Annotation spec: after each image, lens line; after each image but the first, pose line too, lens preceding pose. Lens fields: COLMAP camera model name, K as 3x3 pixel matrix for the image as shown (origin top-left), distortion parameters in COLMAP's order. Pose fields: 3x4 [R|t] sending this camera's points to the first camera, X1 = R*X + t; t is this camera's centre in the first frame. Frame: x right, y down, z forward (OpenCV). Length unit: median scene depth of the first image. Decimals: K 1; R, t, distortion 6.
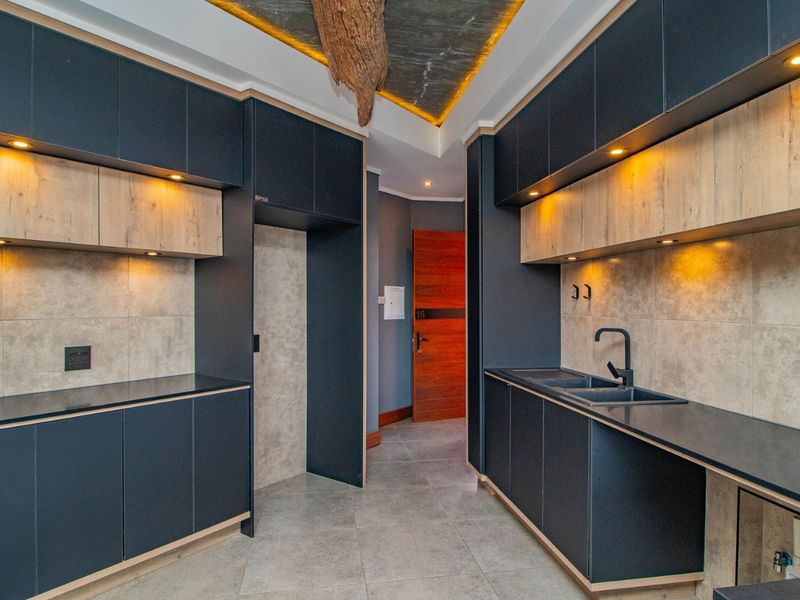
lens RADIAL K [[494.4, 0, 402.7], [0, 494.4, 303.9], [0, 0, 1]] dist [0.000367, -0.002823]
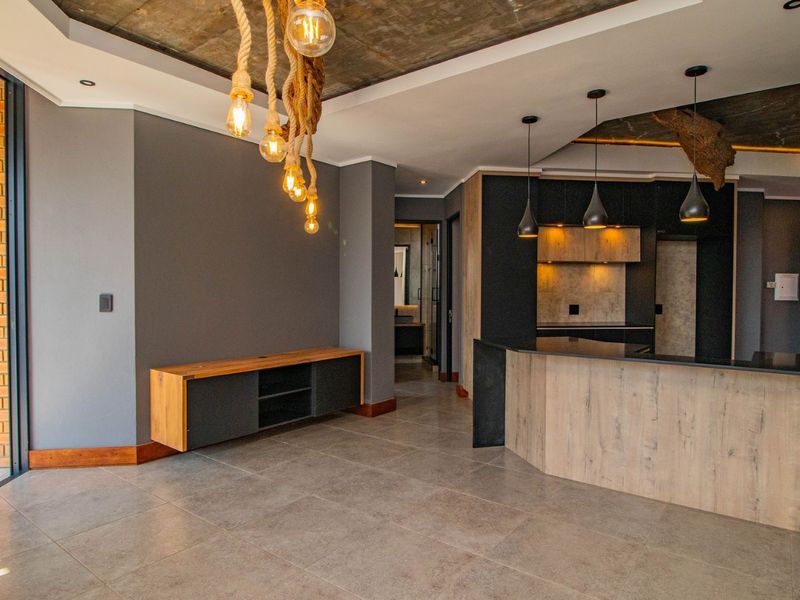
lens RADIAL K [[494.4, 0, 402.1], [0, 494.4, 304.7], [0, 0, 1]] dist [0.000367, -0.002823]
pose [[0.686120, 0.017011, -0.727290, 0.407862], [-0.003337, 0.999790, 0.020237, 0.037207], [0.727481, -0.011458, 0.686032, -1.012031]]
